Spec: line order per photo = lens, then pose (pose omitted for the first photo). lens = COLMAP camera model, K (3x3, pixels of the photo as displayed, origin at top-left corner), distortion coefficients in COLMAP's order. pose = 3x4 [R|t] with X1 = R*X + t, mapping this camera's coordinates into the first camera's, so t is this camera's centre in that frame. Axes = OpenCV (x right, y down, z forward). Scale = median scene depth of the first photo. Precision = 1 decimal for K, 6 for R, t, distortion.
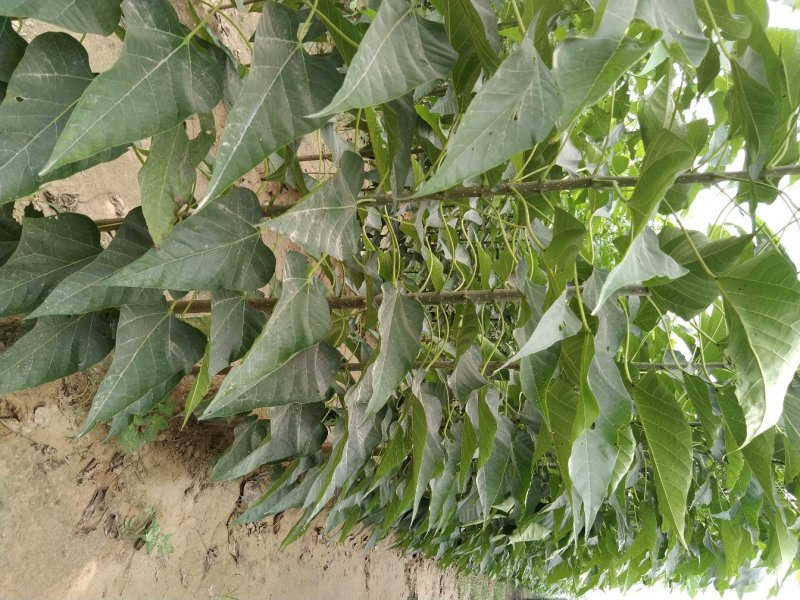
lens RADIAL K [[601.0, 0, 400.0], [0, 601.0, 300.0], [0, 0, 1]] dist [0.033746, -0.065974]
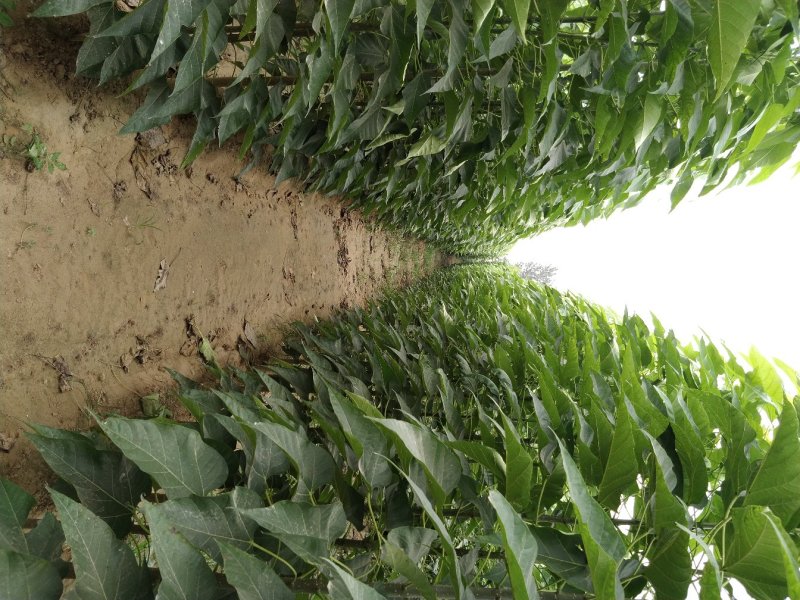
lens RADIAL K [[601.0, 0, 400.0], [0, 601.0, 300.0], [0, 0, 1]] dist [0.033746, -0.065974]
pose [[0.993776, -0.065211, 0.090311, 0.050539], [0.013130, 0.873658, 0.486364, 0.099963], [-0.110617, -0.482151, 0.869077, -0.019044]]
